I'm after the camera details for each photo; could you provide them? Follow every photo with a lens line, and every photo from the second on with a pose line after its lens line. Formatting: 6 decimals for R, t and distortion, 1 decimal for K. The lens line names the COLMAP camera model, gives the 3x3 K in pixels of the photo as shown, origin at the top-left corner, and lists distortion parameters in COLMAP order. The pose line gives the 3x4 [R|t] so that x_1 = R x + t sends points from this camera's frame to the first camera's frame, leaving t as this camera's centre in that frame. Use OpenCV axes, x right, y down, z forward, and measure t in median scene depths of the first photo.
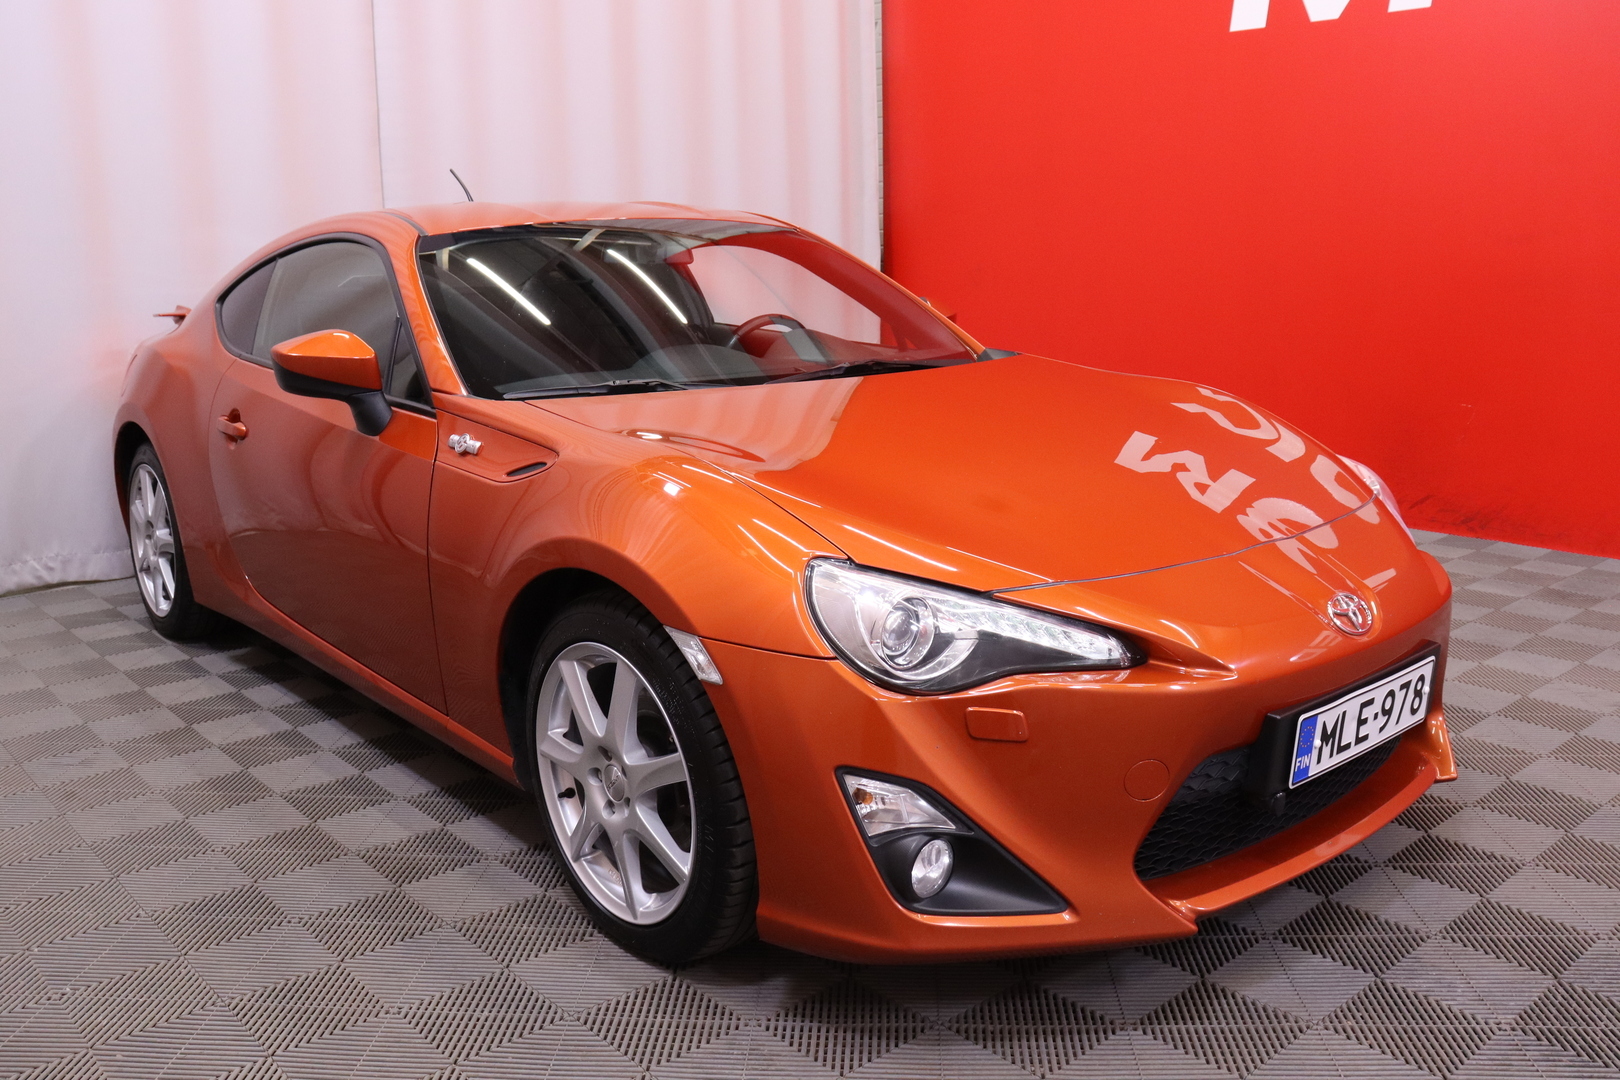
lens RADIAL K [[1436.8, 0, 810.0], [0, 1436.8, 540.0], [0, 0, 1]] dist [-0.120448, -0.000416]
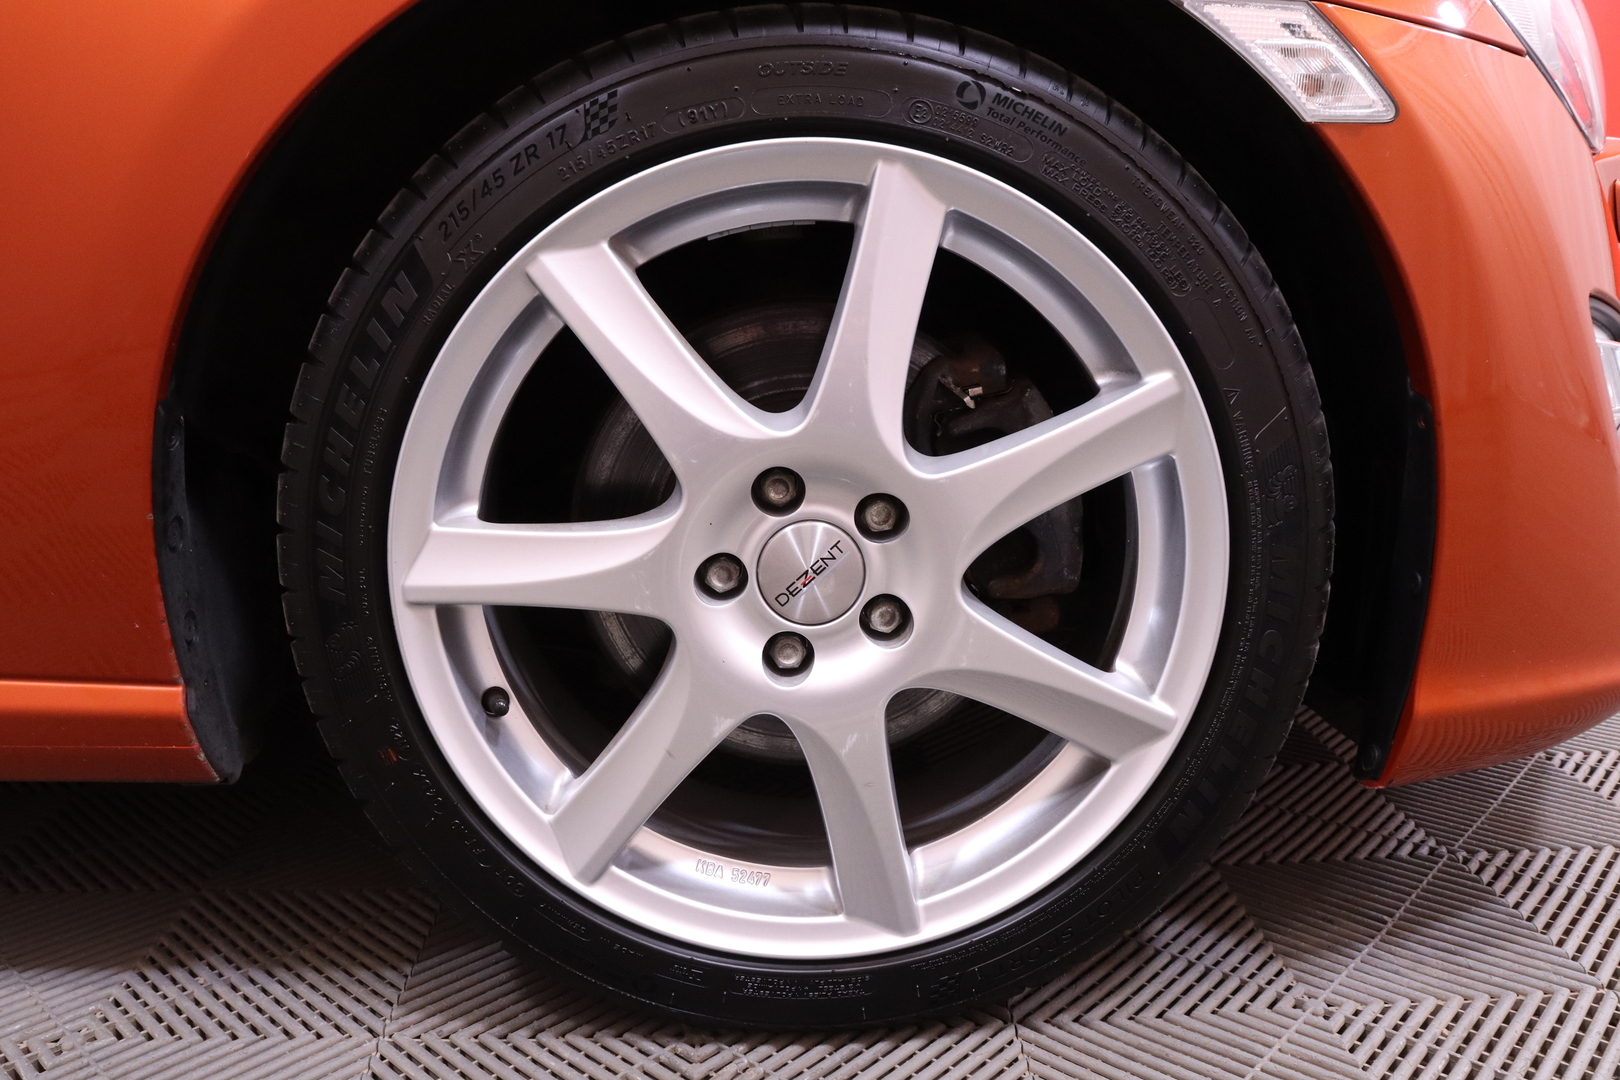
lens RADIAL K [[1320.8, 0, 810.0], [0, 1320.8, 540.0], [0, 0, 1]] dist [-0.186001, 0.175348]
pose [[0.641014, -0.164532, 0.749686, -0.391855], [0.169070, 0.983030, 0.071182, 0.147452], [-0.748676, 0.081121, 0.657954, 0.831421]]
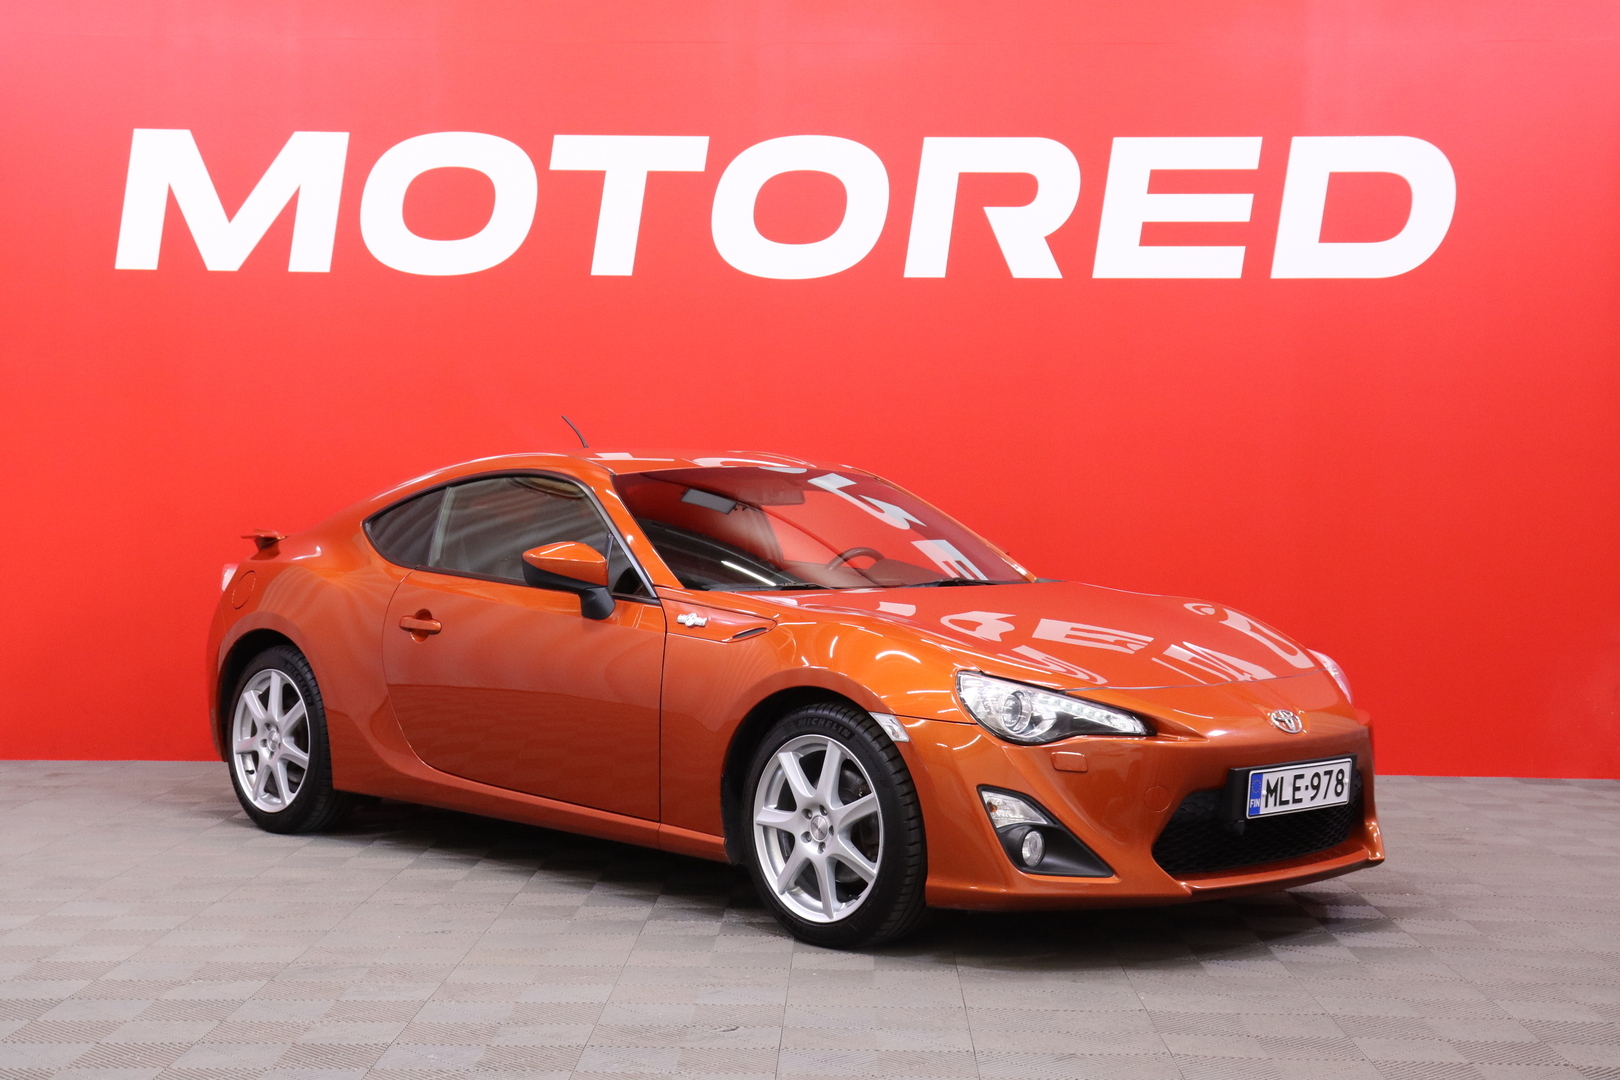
lens RADIAL K [[2415.6, 0, 810.0], [0, 2415.6, 540.0], [0, 0, 1]] dist [0.114822, -0.008639]
pose [[0.997796, 0.020884, 0.062989, -0.334427], [-0.008834, 0.982543, -0.185828, 0.368468], [-0.065770, 0.184862, 0.980561, -1.706305]]
